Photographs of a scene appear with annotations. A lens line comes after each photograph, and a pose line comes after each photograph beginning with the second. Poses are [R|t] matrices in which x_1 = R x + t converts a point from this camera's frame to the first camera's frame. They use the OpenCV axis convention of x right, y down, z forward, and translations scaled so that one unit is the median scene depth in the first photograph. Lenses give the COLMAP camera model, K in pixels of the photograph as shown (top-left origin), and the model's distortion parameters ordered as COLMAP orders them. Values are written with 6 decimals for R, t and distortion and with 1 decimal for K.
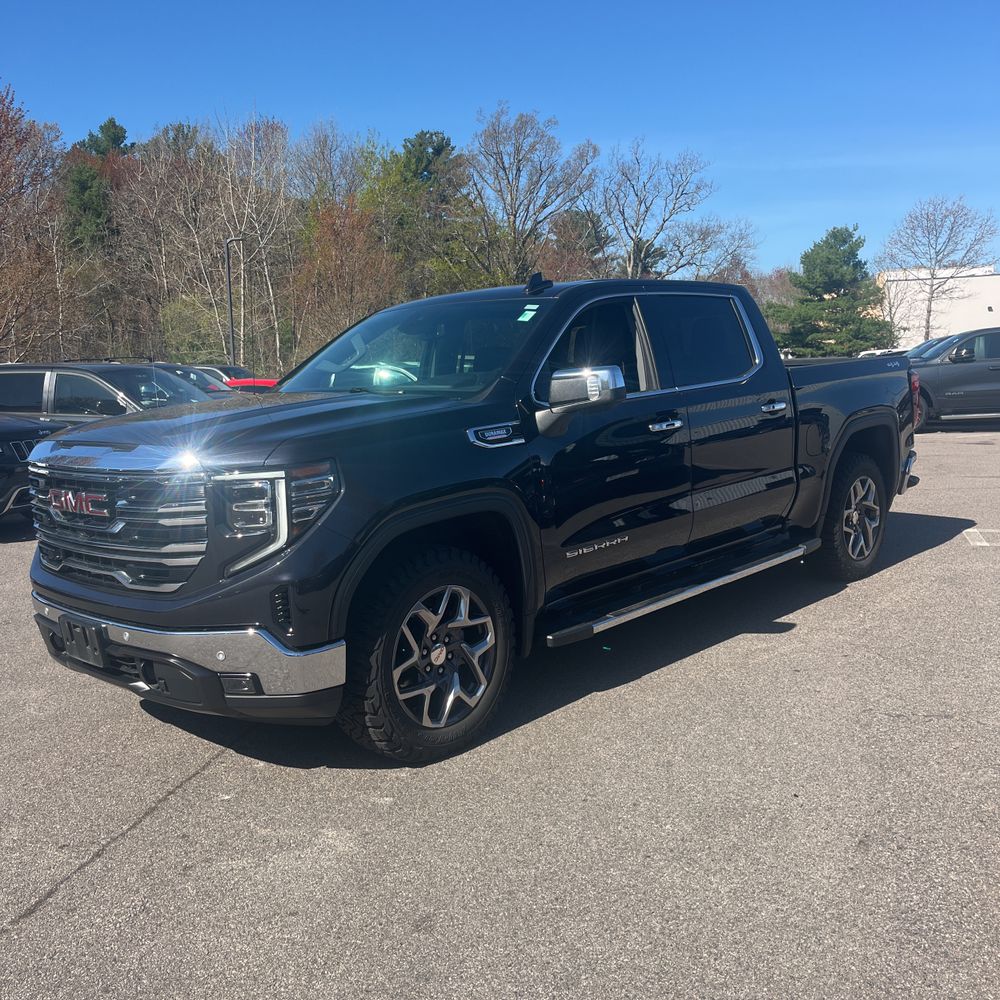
lens RADIAL K [[1021.7, 0, 498.8], [0, 1021.7, 506.3], [0, 0, 1]] dist [0.026006, 0.009527]
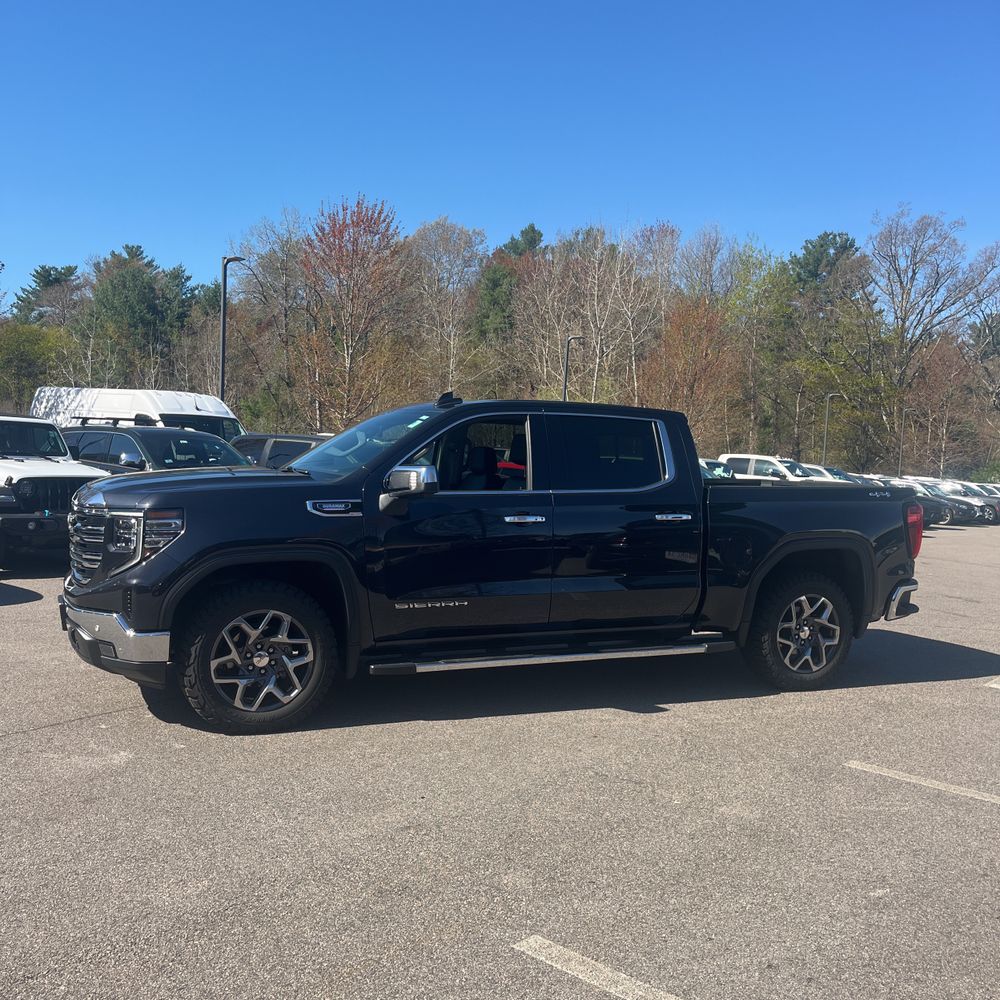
lens RADIAL K [[1040.6, 0, 500.0], [0, 1040.6, 500.0], [0, 0, 1]] dist [0.034879, 0.009044]
pose [[0.920198, 0.096303, -0.379421, 0.458488], [-0.132172, 0.988781, -0.069586, -0.007830], [0.368463, 0.114182, 0.922604, -0.129062]]
